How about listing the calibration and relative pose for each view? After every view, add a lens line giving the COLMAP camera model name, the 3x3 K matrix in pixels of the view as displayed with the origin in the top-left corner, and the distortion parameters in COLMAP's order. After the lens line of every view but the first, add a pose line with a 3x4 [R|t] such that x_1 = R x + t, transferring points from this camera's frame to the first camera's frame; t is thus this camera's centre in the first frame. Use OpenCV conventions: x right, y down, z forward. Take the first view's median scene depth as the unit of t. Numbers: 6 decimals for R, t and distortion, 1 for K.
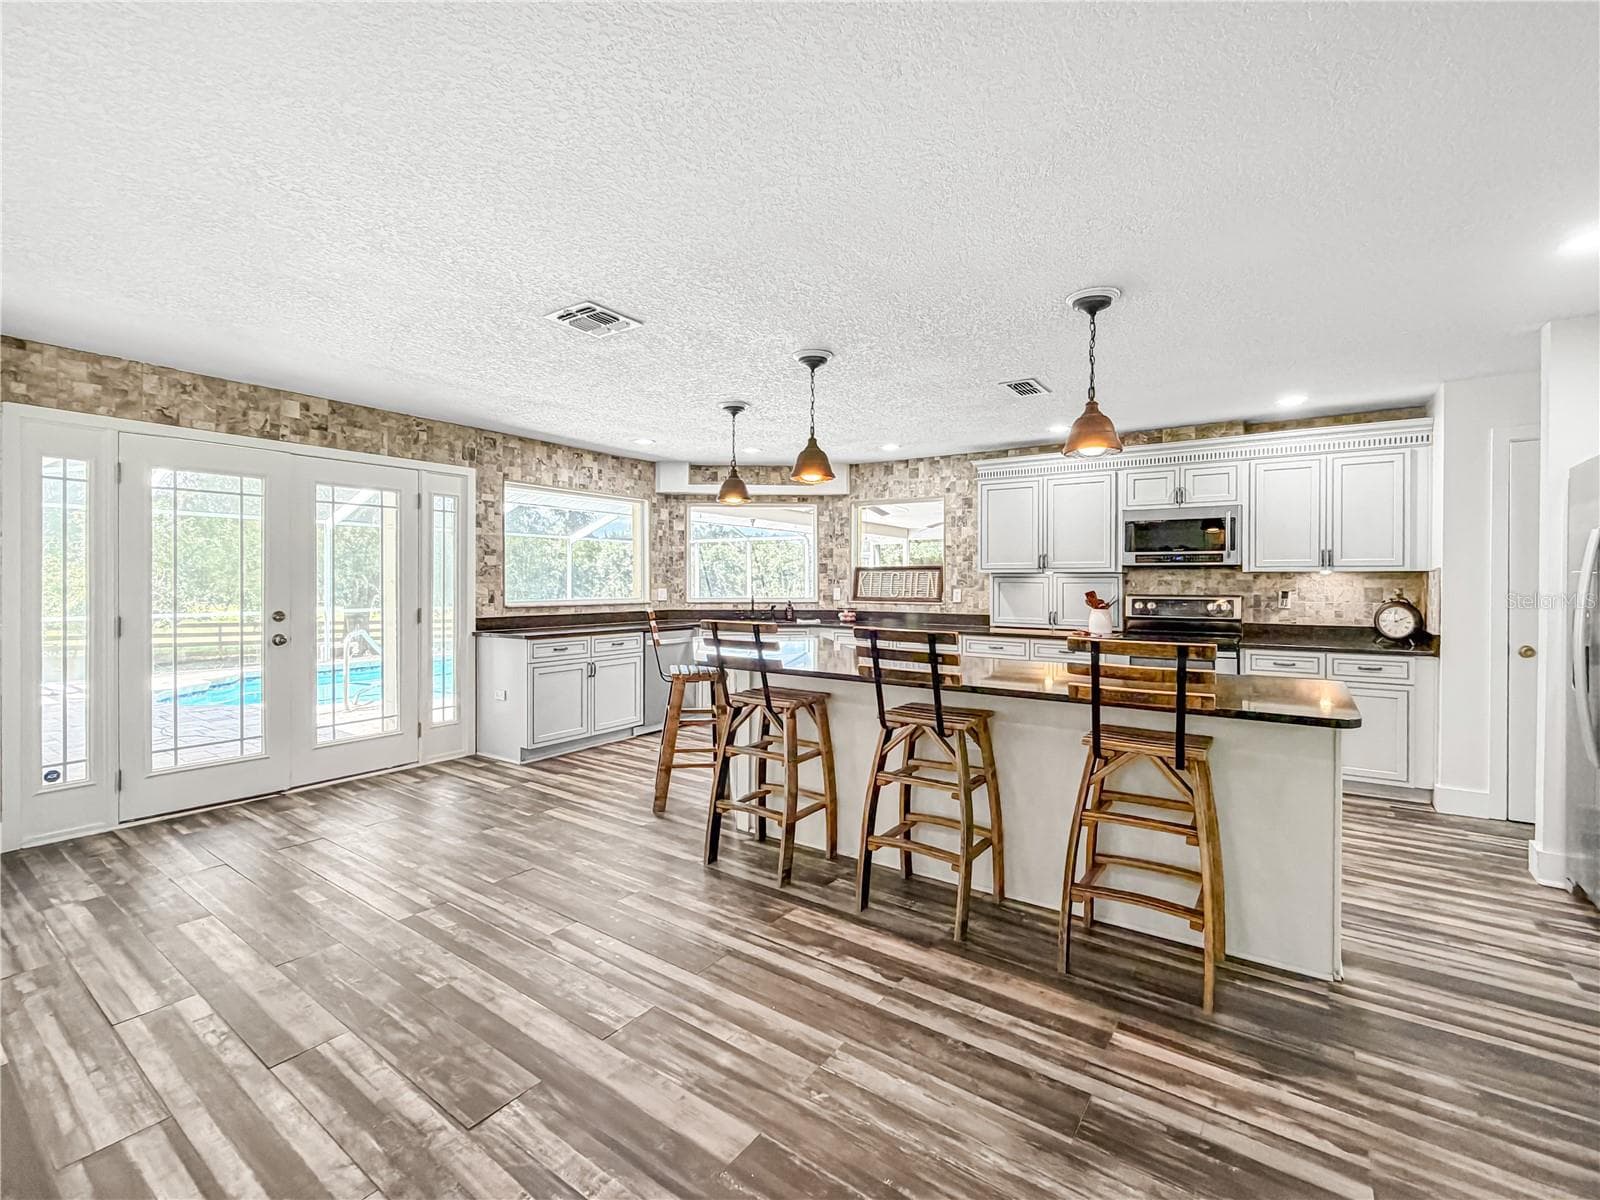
lens RADIAL K [[681.2, 0, 797.8], [0, 681.2, 594.0], [0, 0, 1]] dist [-0.001144, -0.000381]
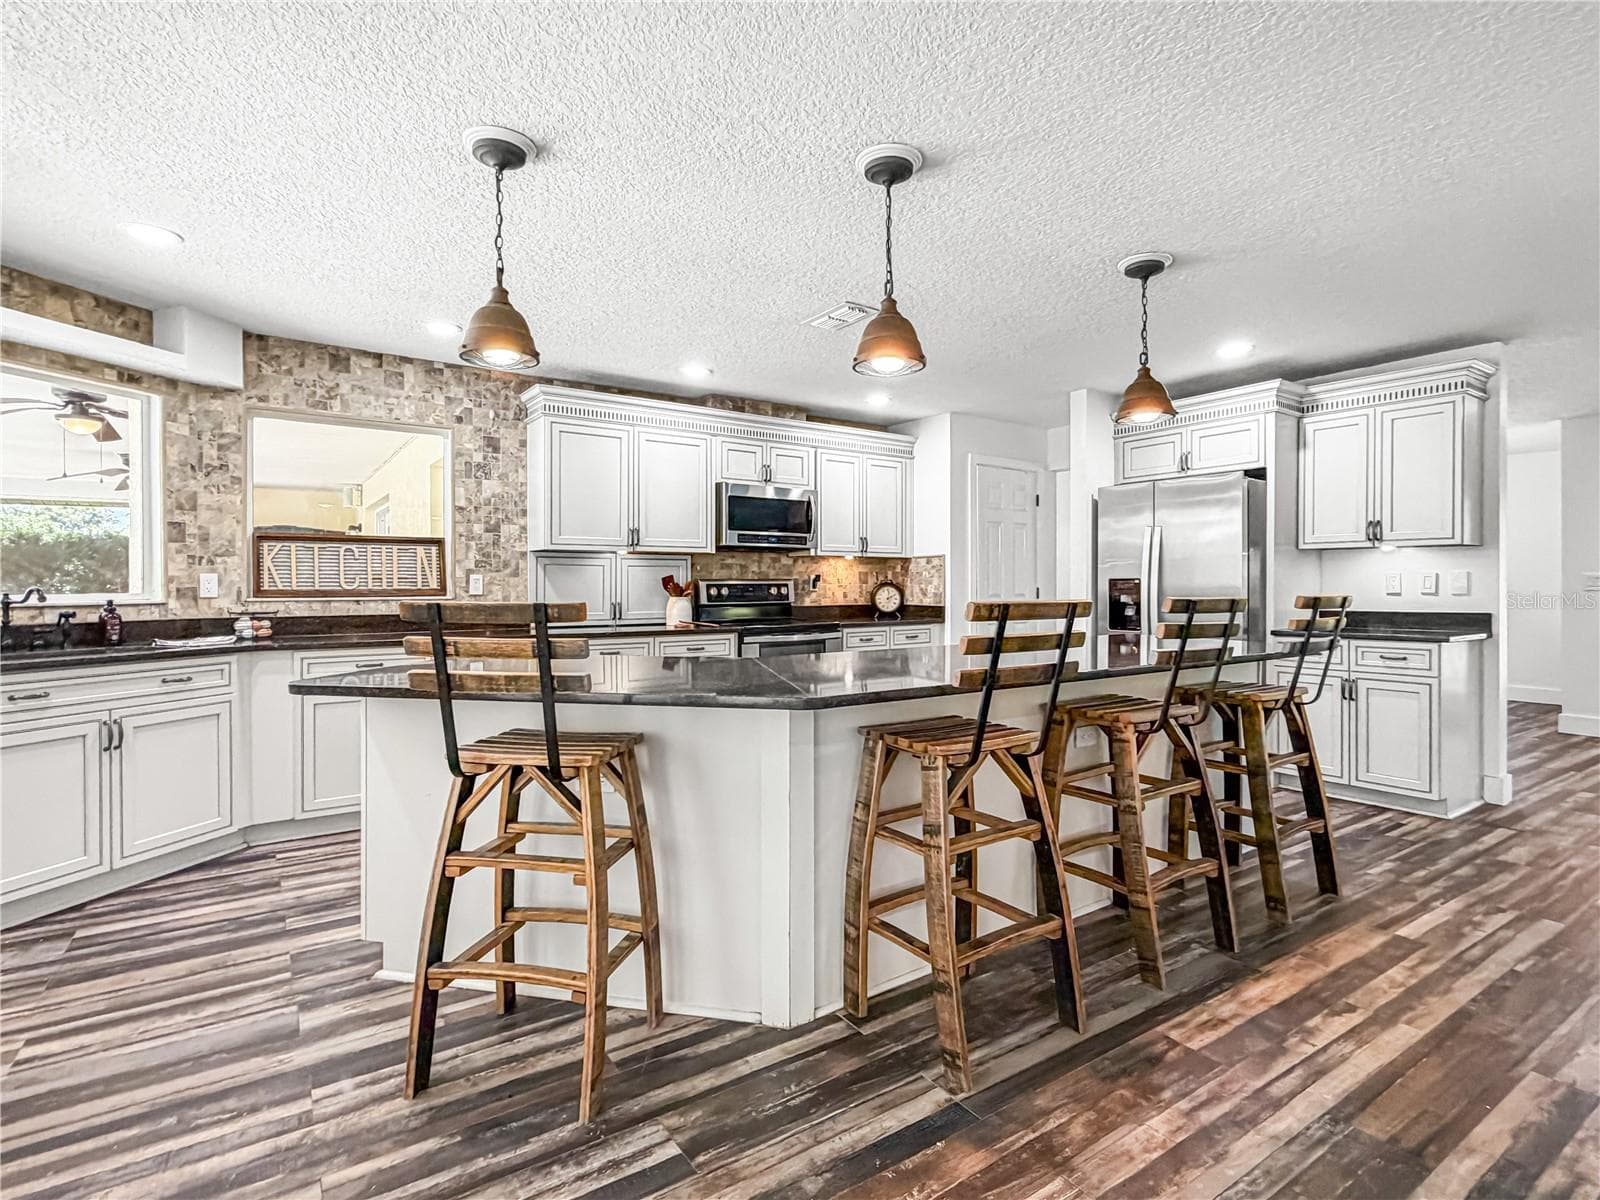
lens RADIAL K [[789.5, 0, 779.3], [0, 789.5, 595.5], [0, 0, 1]] dist [-0.000902, -0.000464]
pose [[0.379178, -0.015828, 0.925188, -0.421846], [0.021603, 0.999733, 0.008249, 0.015452], [-0.925071, 0.016859, 0.379419, 0.531546]]
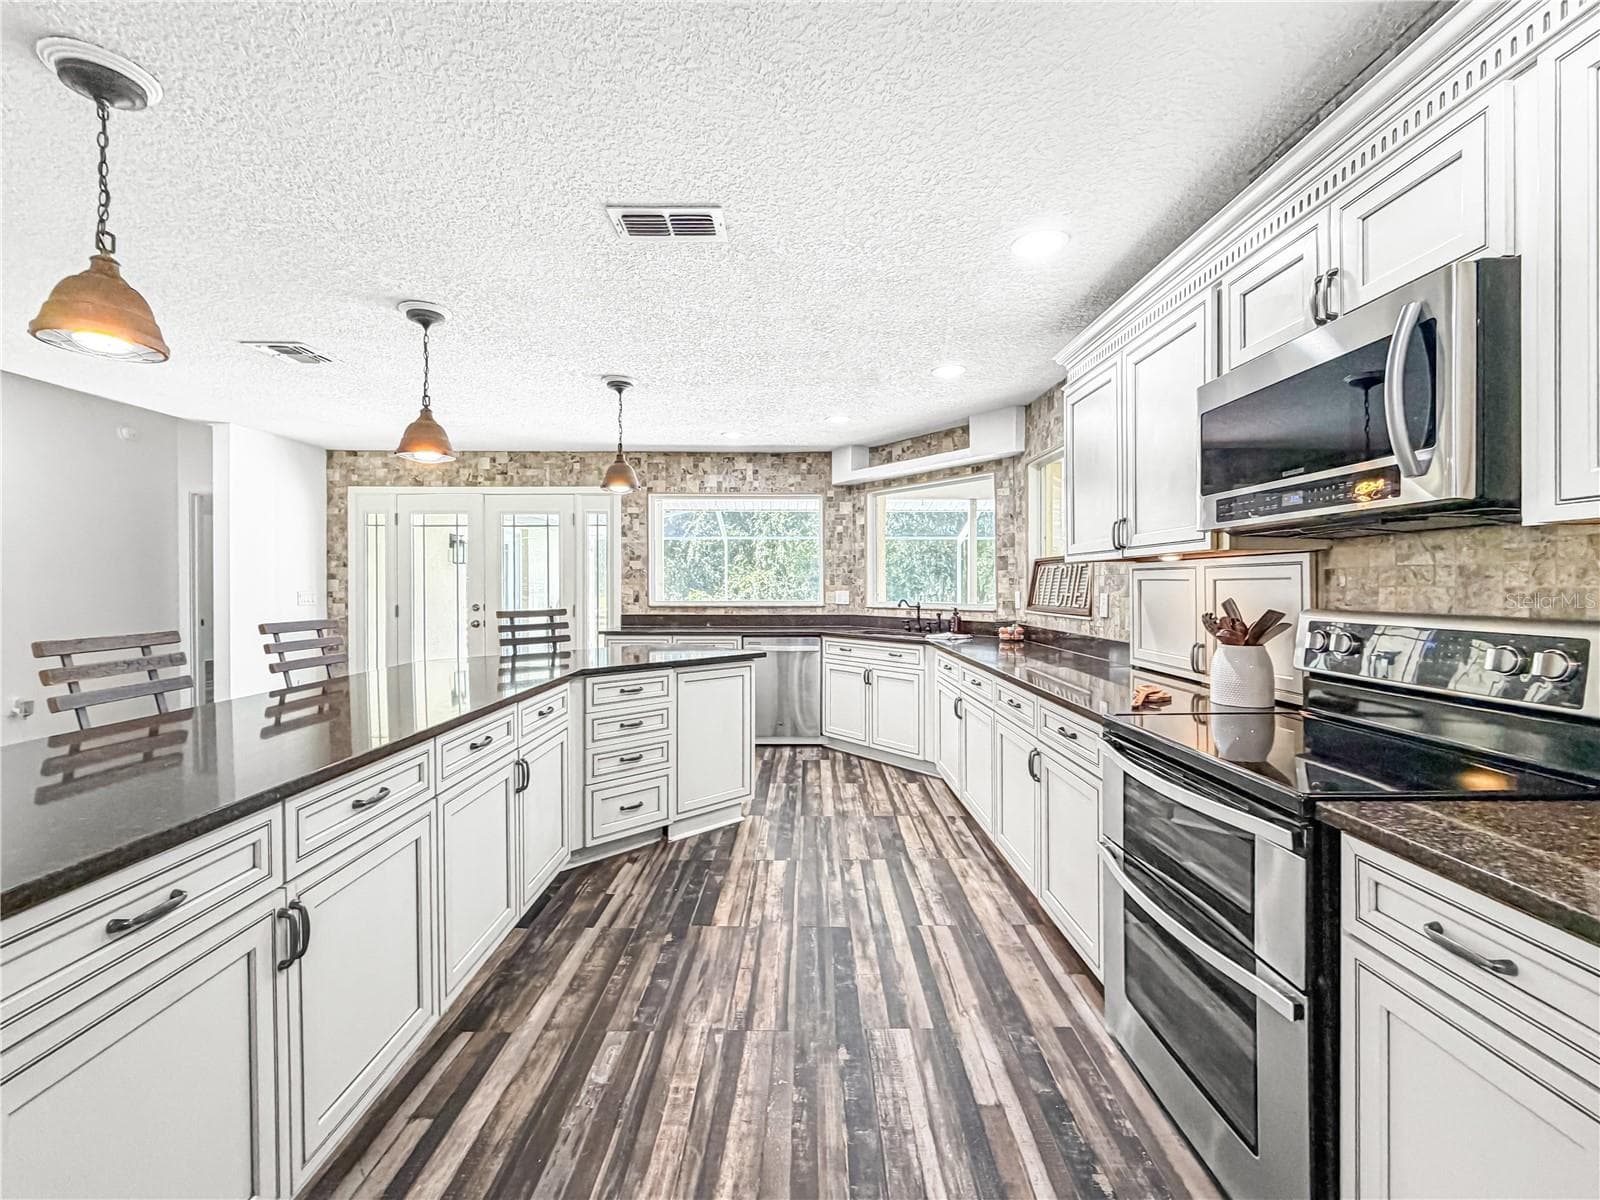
lens RADIAL K [[657.1, 0, 812.2], [0, 657.1, 597.5], [0, 0, 1]] dist [-0.004049, -0.000144]
pose [[0.593563, 0.011775, -0.804701, 0.620767], [-0.012341, 0.999909, 0.005528, -0.004362], [0.804693, 0.006650, 0.593654, 0.588152]]
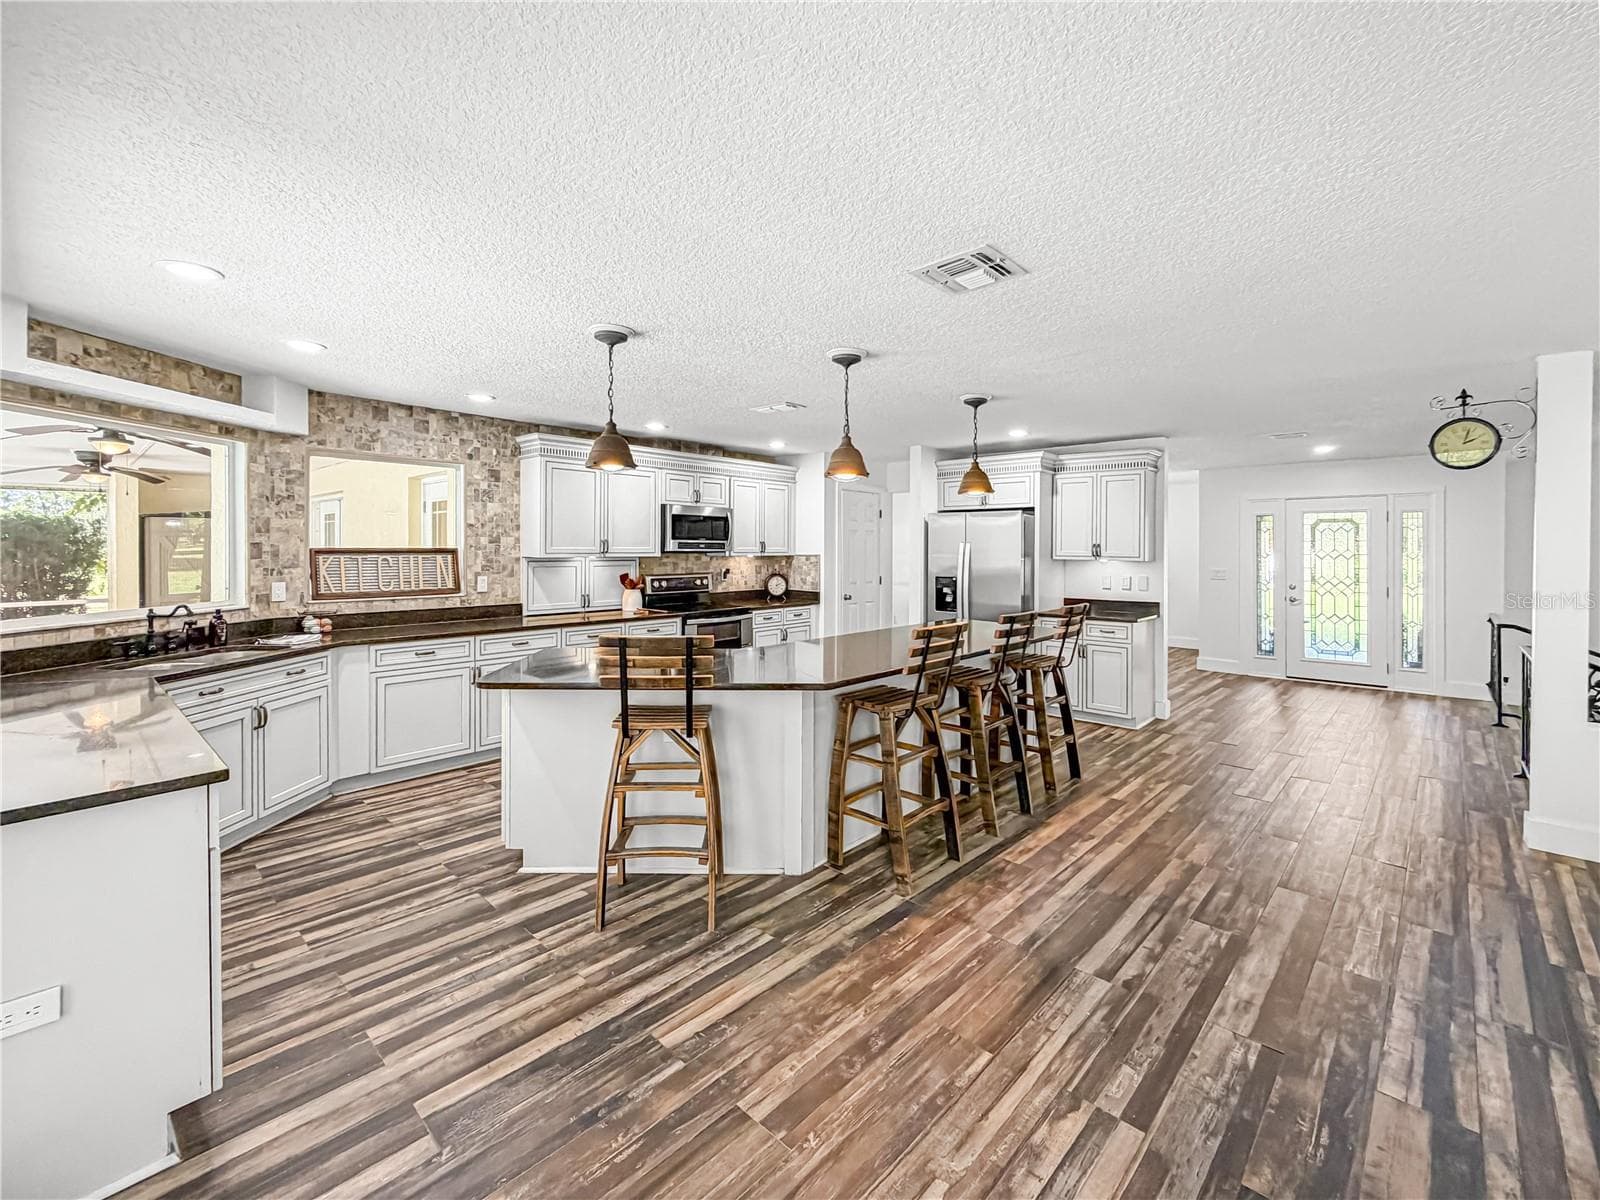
lens RADIAL K [[681.2, 0, 762.3], [0, 681.2, 559.4], [0, 0, 1]] dist [-0.001144, -0.000381]
pose [[0.183958, -0.020388, 0.982723, -0.627742], [0.017125, 0.999700, 0.017534, -0.043787], [-0.982785, 0.013603, 0.184252, 0.602503]]
